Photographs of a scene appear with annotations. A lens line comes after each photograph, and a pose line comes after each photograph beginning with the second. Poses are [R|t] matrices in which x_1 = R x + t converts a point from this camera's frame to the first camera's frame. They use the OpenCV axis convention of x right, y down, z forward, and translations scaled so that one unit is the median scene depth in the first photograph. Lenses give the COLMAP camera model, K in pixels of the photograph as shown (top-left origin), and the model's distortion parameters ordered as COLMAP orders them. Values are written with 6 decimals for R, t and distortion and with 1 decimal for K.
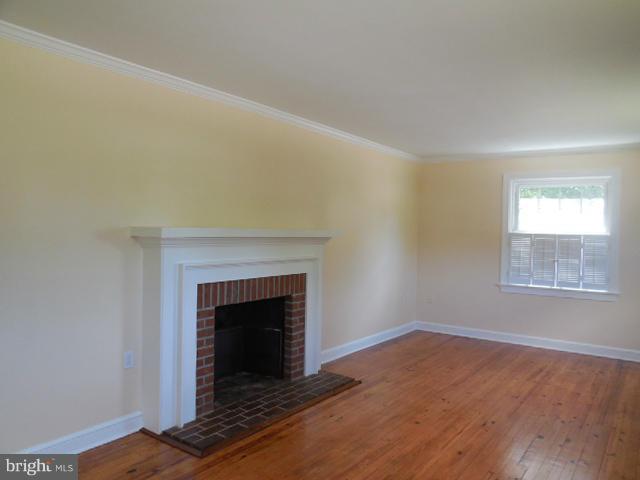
lens RADIAL K [[493.5, 0, 319.2], [0, 493.5, 231.7], [0, 0, 1]] dist [-0.046025, 0.000811]
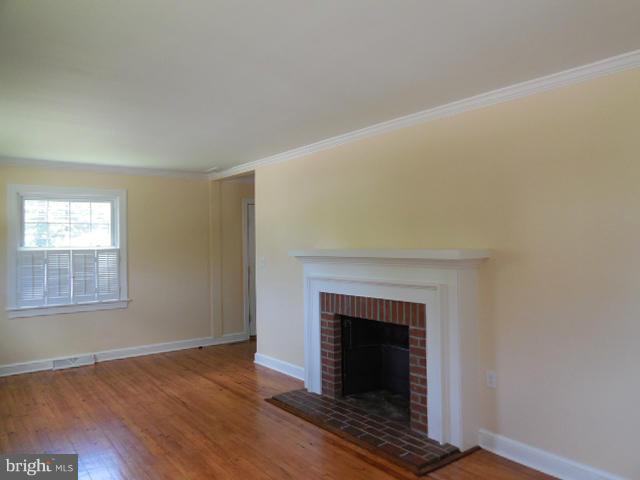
lens RADIAL K [[470.9, 0, 320.0], [0, 470.9, 240.0], [0, 0, 1]] dist [-0.001166, -0.001277]
pose [[-0.308821, -0.040364, -0.950263, 0.974518], [-0.006823, 0.999167, -0.040224, 0.016262], [0.951096, -0.005939, -0.308840, 1.393732]]
